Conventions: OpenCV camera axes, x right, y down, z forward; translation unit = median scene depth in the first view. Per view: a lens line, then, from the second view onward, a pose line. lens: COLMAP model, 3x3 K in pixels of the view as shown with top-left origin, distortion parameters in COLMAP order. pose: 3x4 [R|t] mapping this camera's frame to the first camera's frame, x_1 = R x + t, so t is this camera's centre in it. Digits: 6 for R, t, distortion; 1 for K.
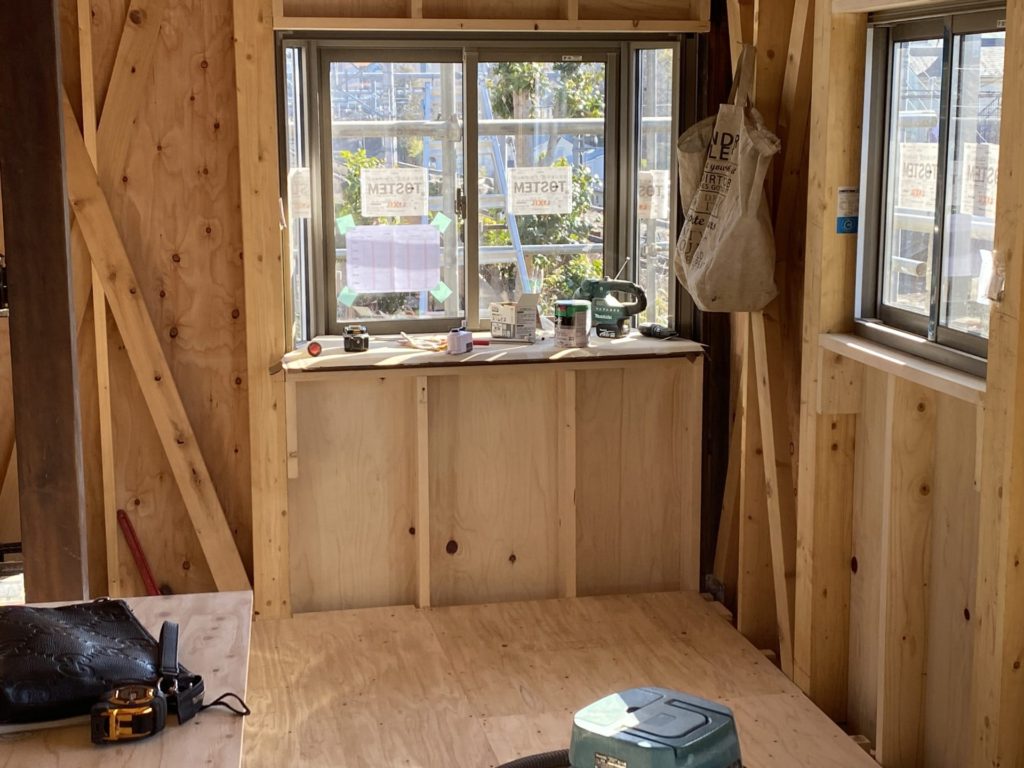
lens RADIAL K [[1537.6, 0, 460.7], [0, 1537.6, 365.0], [0, 0, 1]] dist [0.391247, -1.403448]
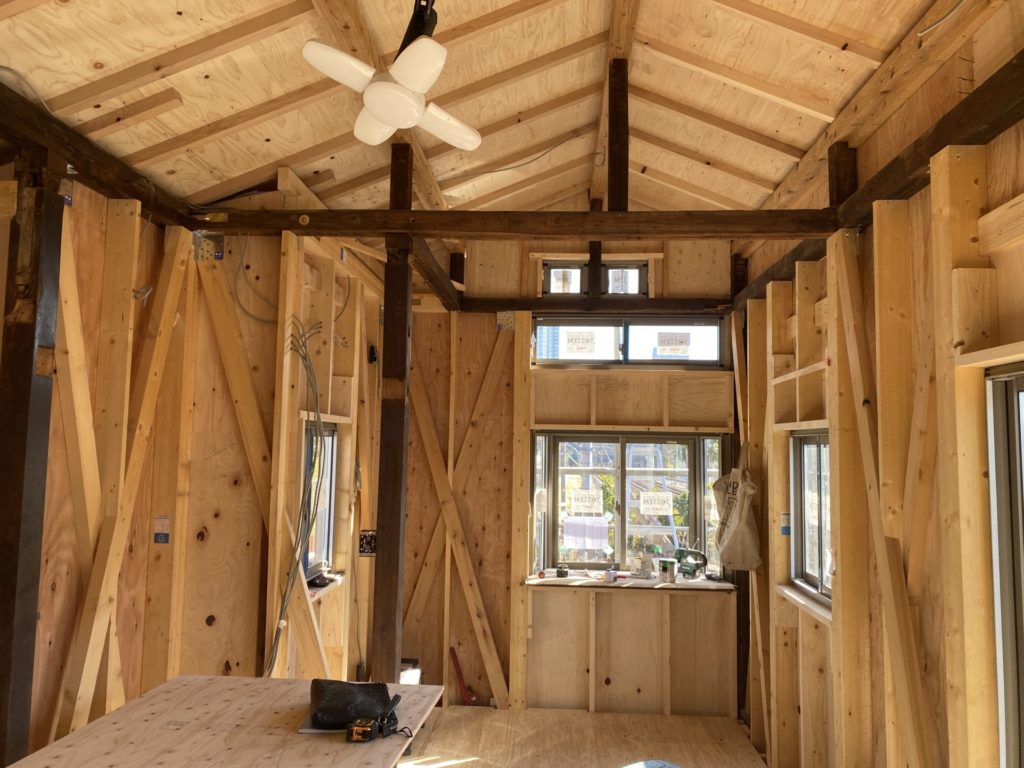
lens RADIAL K [[792.6, 0, 512.0], [0, 792.6, 384.0], [0, 0, 1]] dist [0.053417, -0.001904]
pose [[0.970034, 0.003452, -0.242943, 0.129661], [-0.061022, 0.971311, -0.229849, -0.011560], [0.235180, 0.237787, 0.942416, -0.100927]]
